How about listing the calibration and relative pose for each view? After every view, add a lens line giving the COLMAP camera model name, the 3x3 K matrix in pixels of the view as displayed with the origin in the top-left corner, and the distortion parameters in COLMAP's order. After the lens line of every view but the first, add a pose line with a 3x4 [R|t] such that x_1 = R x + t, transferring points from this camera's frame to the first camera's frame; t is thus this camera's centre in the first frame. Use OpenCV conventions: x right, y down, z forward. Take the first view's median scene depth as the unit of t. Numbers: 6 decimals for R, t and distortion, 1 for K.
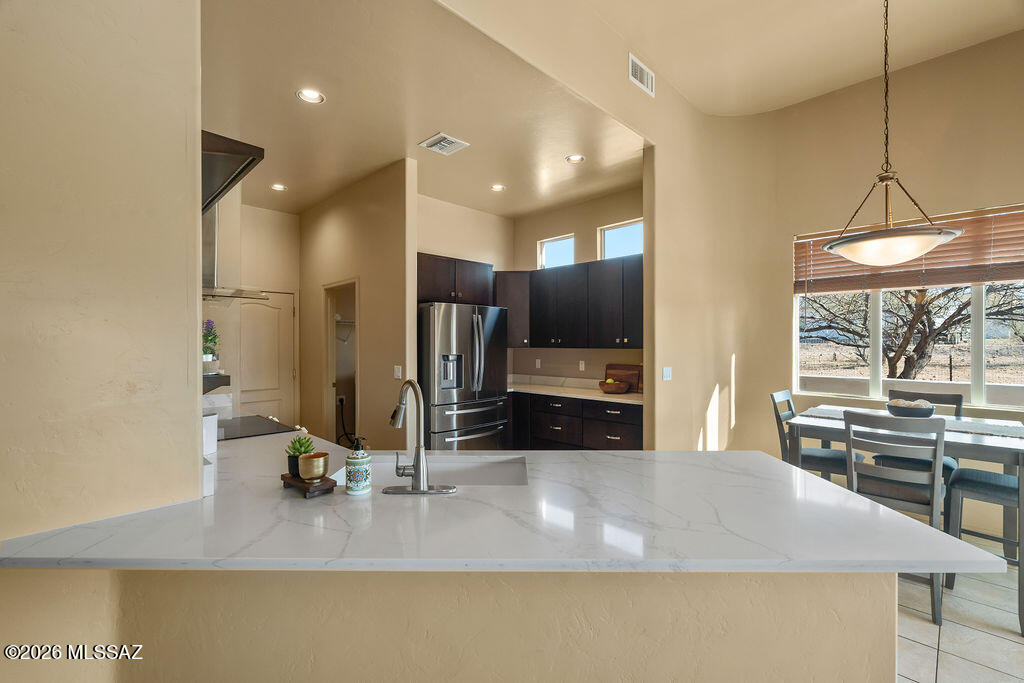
lens RADIAL K [[447.1, 0, 512.6], [0, 447.1, 345.0], [0, 0, 1]] dist [-0.001517, -0.000397]
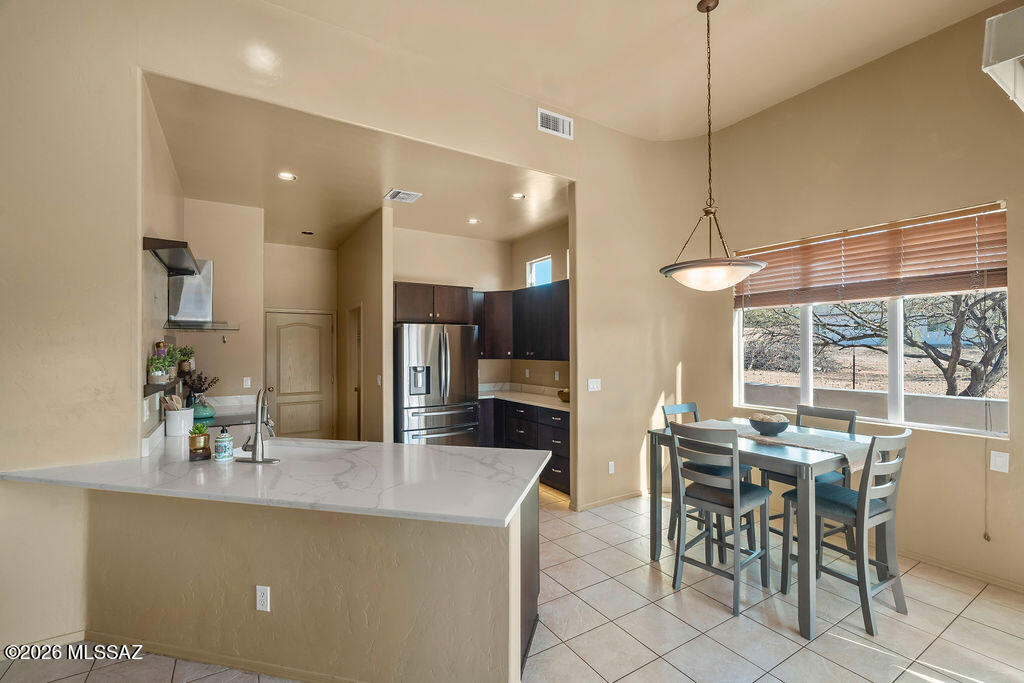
lens RADIAL K [[447.7, 0, 512.9], [0, 447.7, 346.5], [0, 0, 1]] dist [-0.004513, 0.000073]
pose [[0.974108, -0.004465, -0.226039, 0.345427], [0.002380, 0.999952, -0.009497, -0.017973], [0.226071, 0.008713, 0.974072, -0.105231]]
